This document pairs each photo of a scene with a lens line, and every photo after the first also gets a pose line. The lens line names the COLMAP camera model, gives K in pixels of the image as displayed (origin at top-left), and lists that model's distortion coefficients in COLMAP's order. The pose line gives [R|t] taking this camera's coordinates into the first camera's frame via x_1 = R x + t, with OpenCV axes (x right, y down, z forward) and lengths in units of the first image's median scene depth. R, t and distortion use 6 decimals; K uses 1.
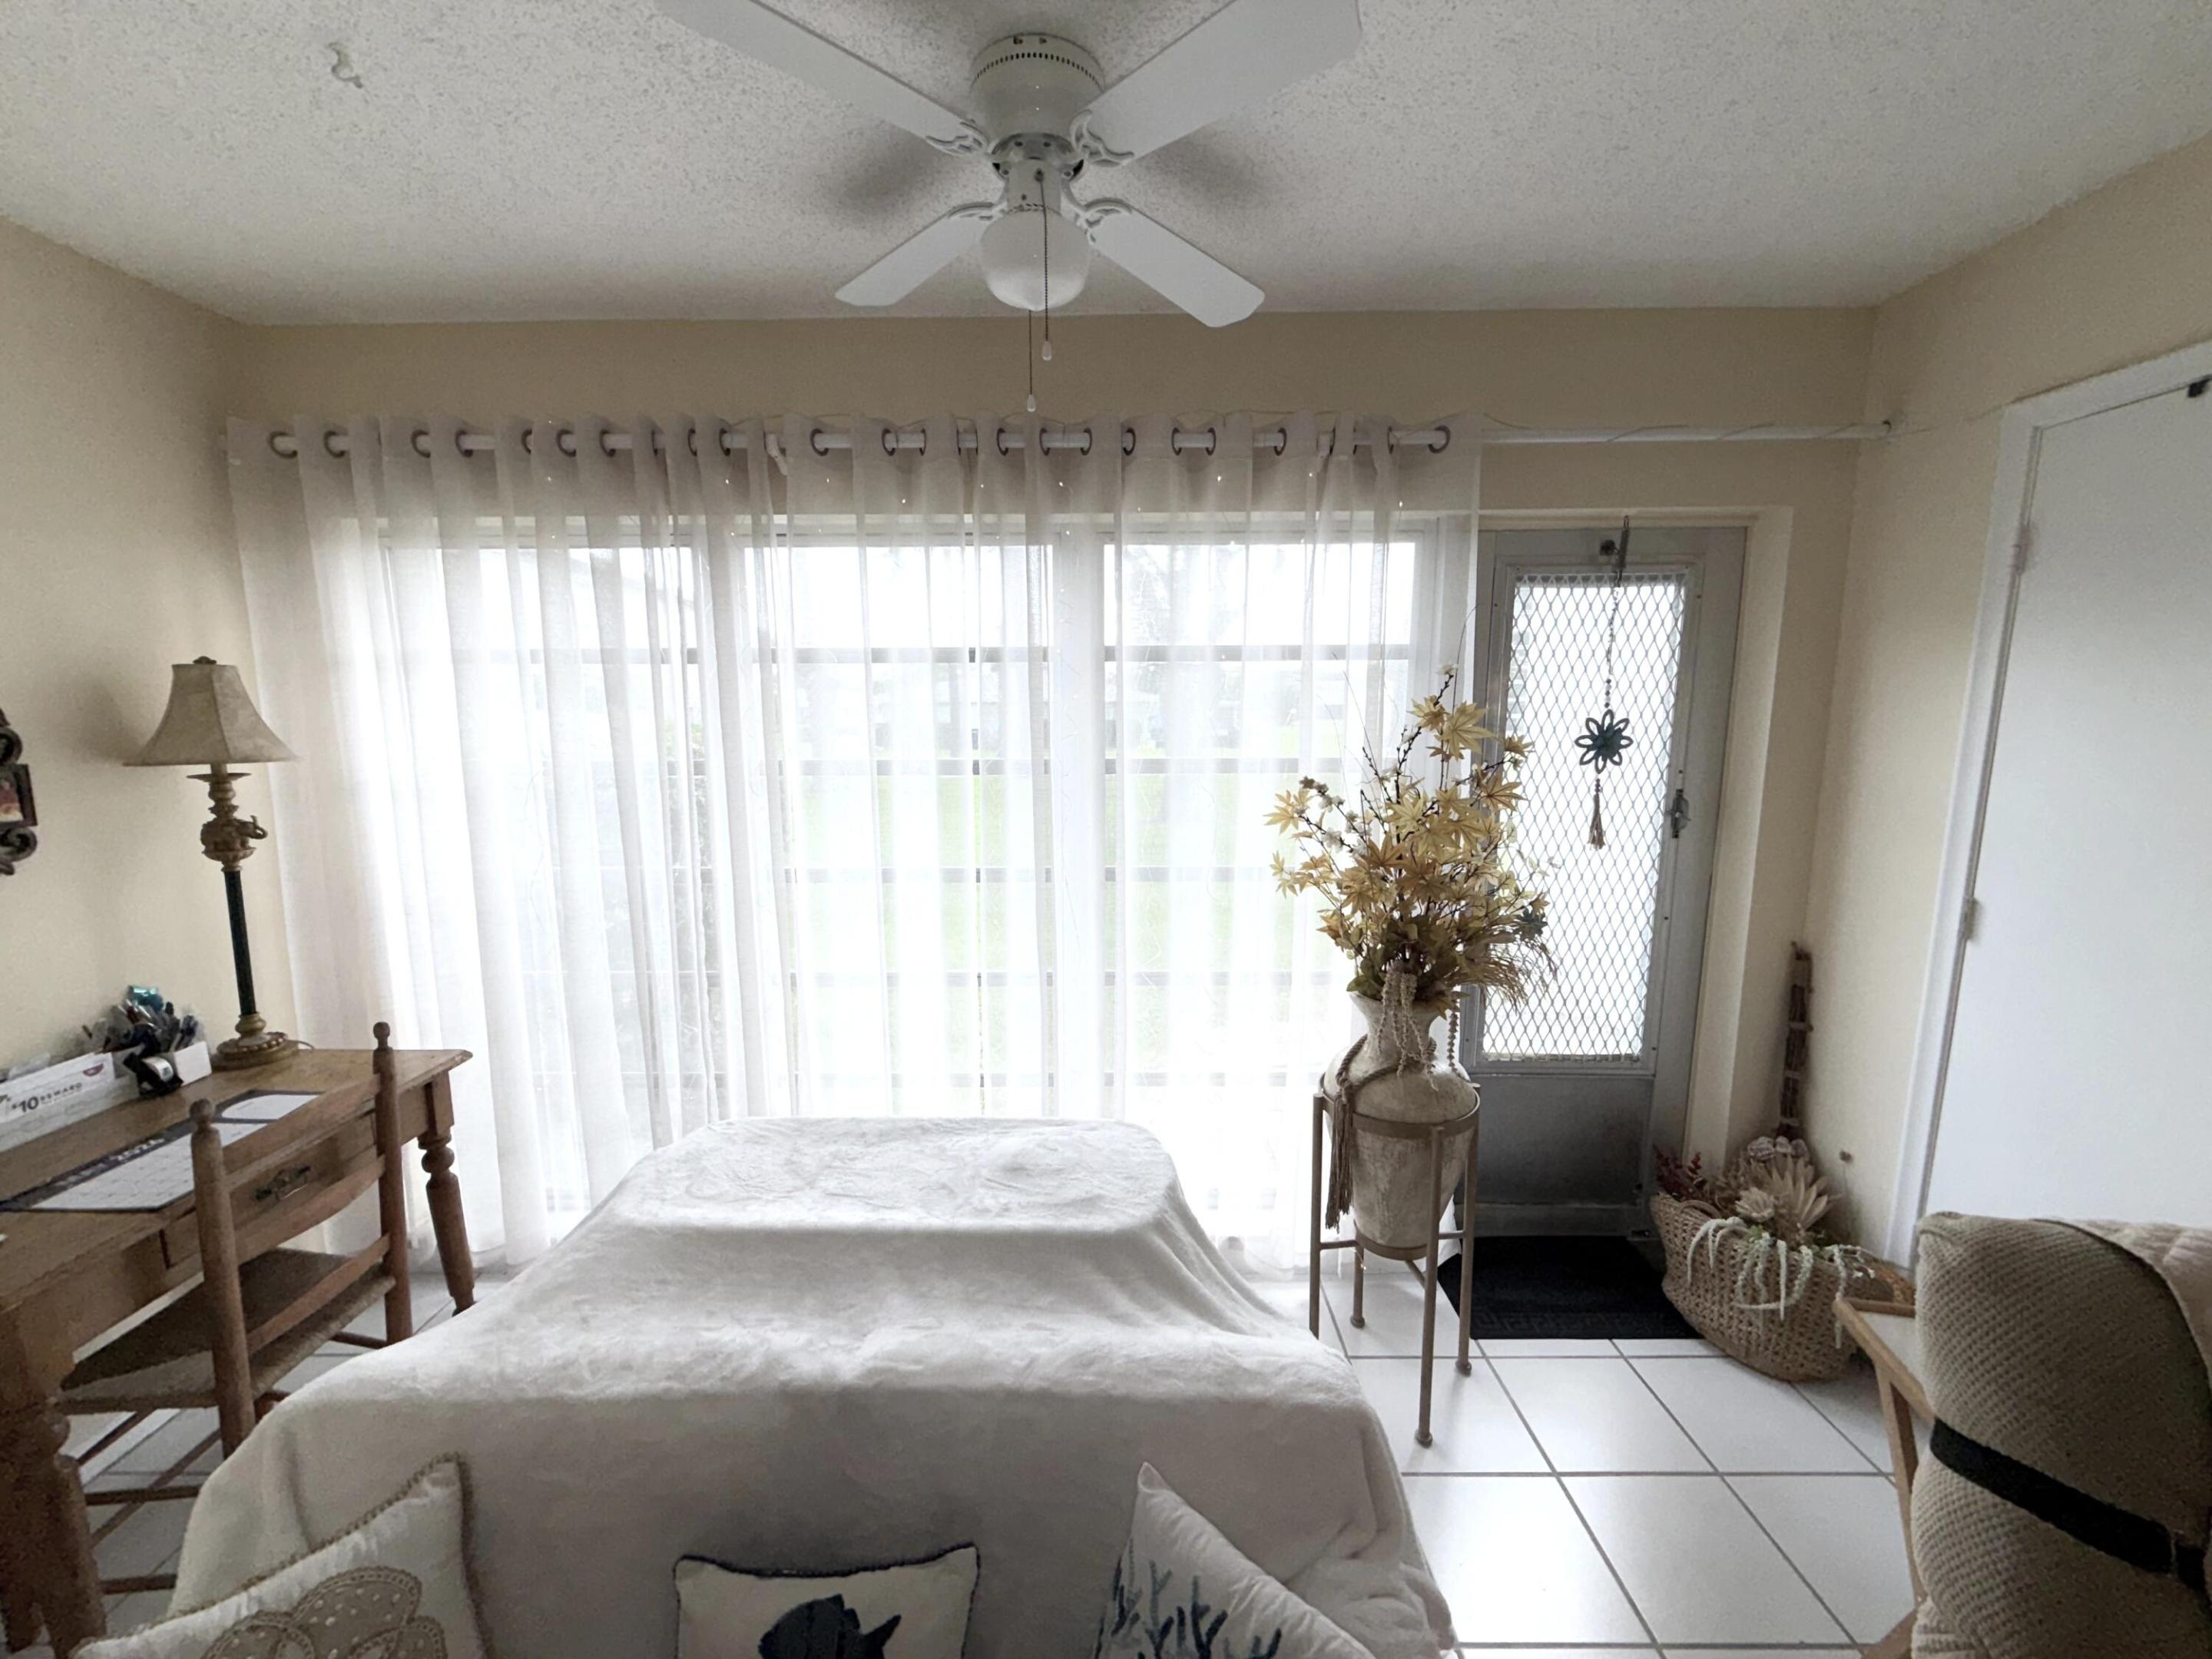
lens RADIAL K [[875.4, 0, 1097.7], [0, 875.4, 831.3], [0, 0, 1]] dist [0.001639, -0.000166]
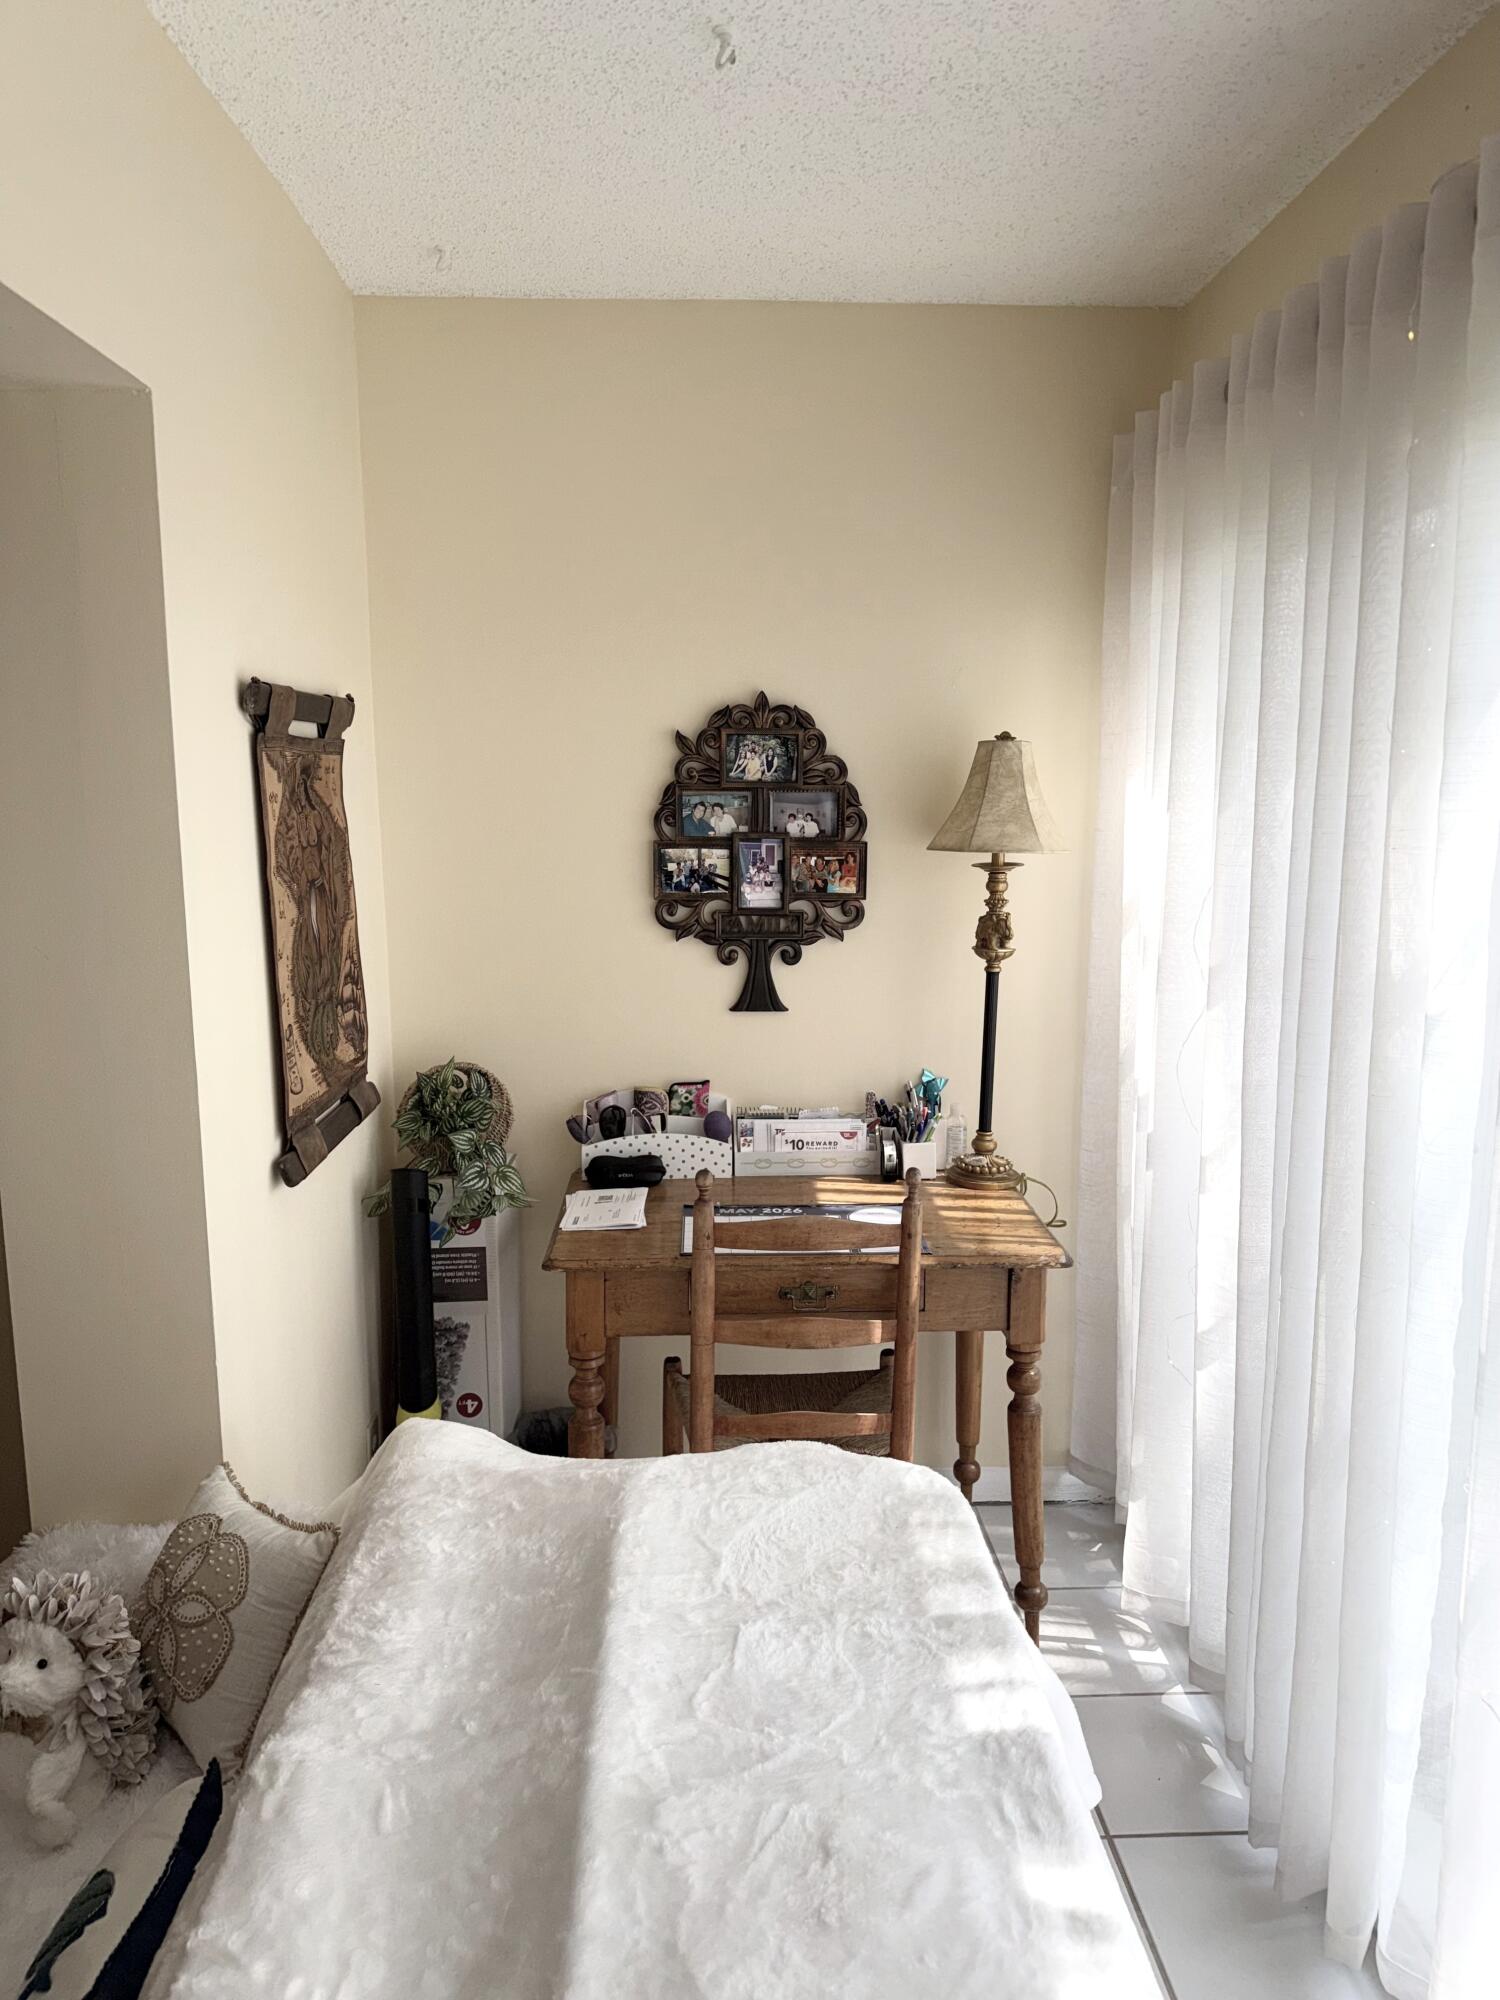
lens RADIAL K [[1385.2, 0, 750.0], [0, 1385.2, 1000.0], [0, 0, 1]] dist [0.155255, -0.235631]
pose [[0.058100, 0.159003, -0.985567, 0.420124], [-0.144375, 0.978195, 0.149302, -0.105807], [0.987816, 0.133617, 0.079790, 0.657072]]
